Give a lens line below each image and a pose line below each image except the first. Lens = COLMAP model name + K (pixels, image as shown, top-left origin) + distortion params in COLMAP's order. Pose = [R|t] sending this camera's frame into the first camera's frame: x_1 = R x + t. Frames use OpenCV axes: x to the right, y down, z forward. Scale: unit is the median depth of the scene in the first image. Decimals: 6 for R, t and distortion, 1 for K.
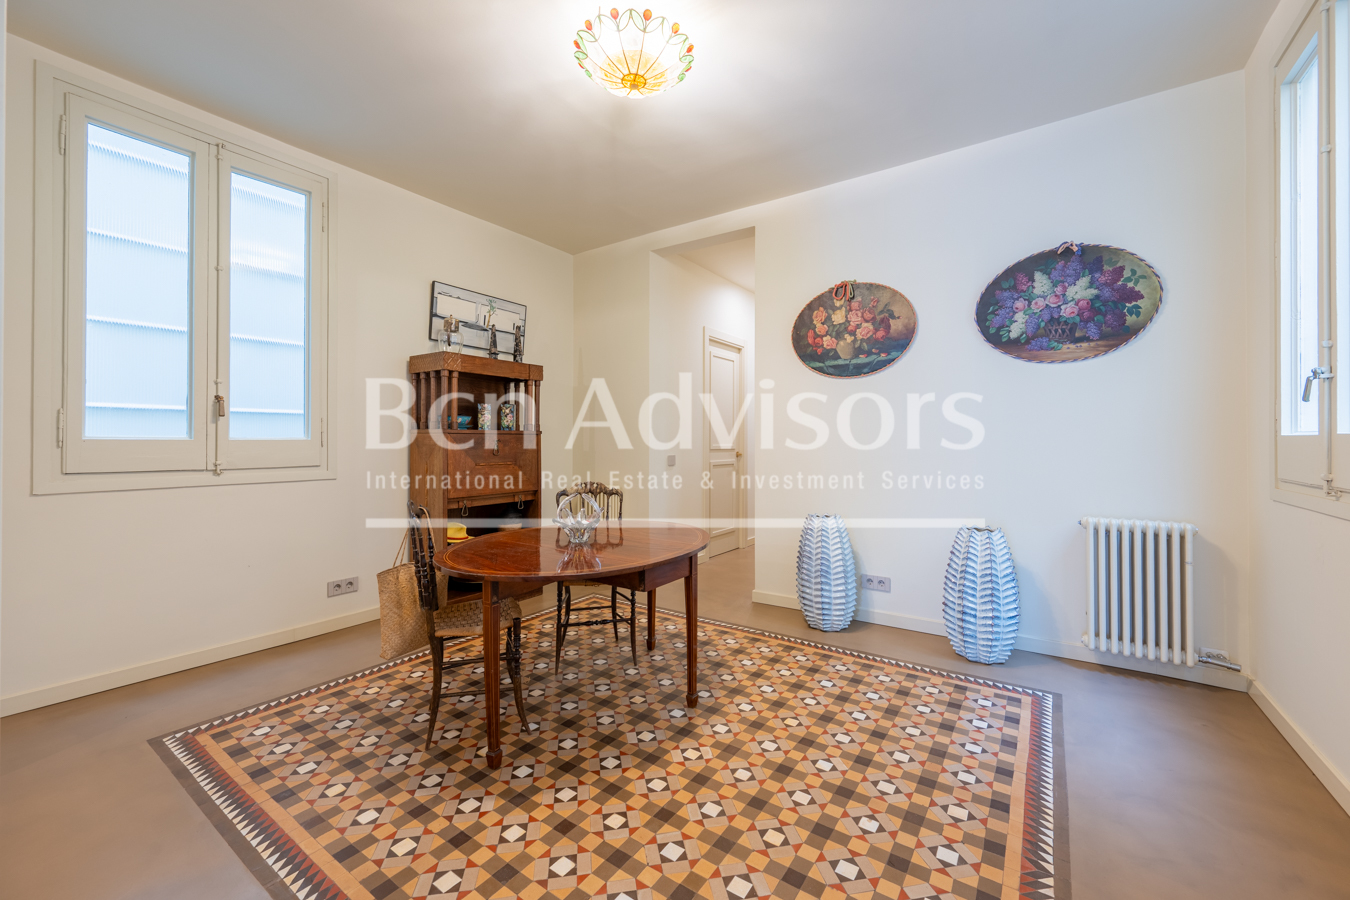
lens RADIAL K [[535.3, 0, 678.2], [0, 535.3, 441.5], [0, 0, 1]] dist [-0.005758, 0.002549]
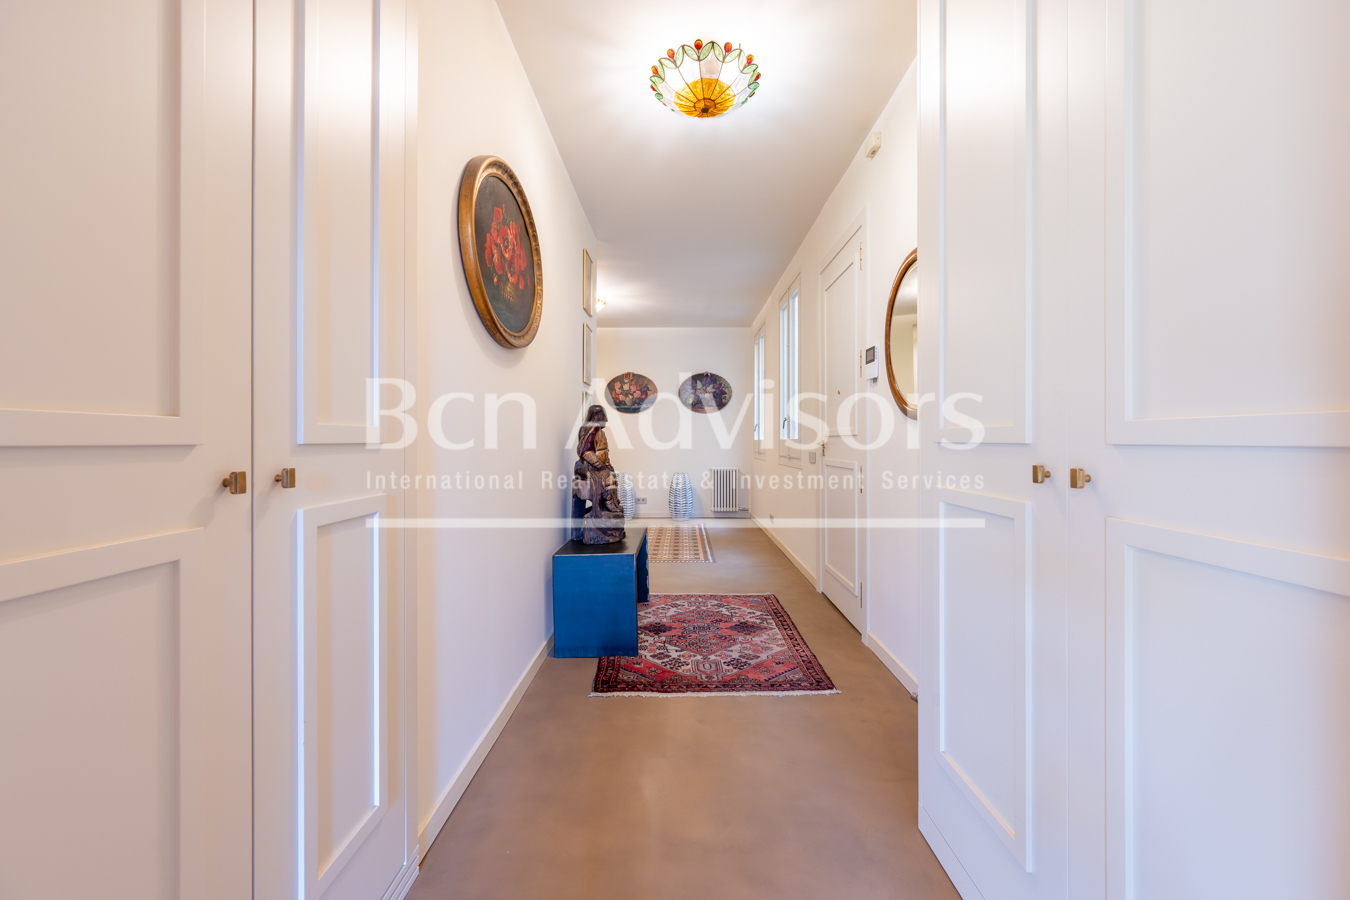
lens RADIAL K [[535.3, 0, 680.0], [0, 535.3, 441.1], [0, 0, 1]] dist [-0.005758, 0.002549]
pose [[0.825342, 0.005365, 0.564607, -1.025832], [-0.004476, 0.999986, -0.002960, 0.007502], [-0.564615, -0.000084, 0.825354, -1.309667]]
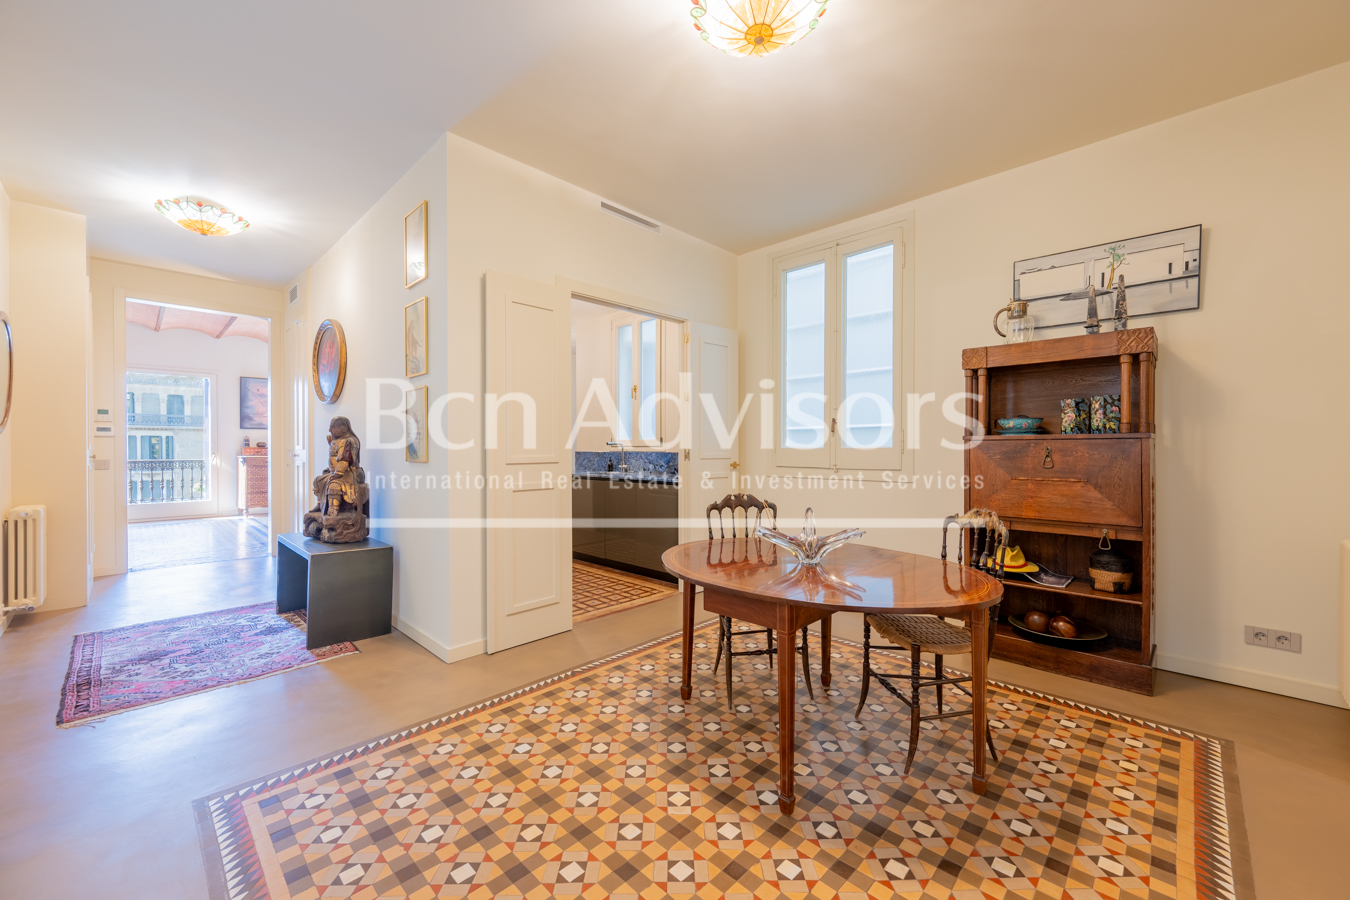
lens RADIAL K [[535.3, 0, 676.1], [0, 535.3, 452.7], [0, 0, 1]] dist [-0.005758, 0.002549]
pose [[-0.172743, 0.010302, -0.984913, 0.659719], [-0.000710, 0.999944, 0.010584, -0.004115], [0.984967, 0.002528, -0.172726, 0.838330]]
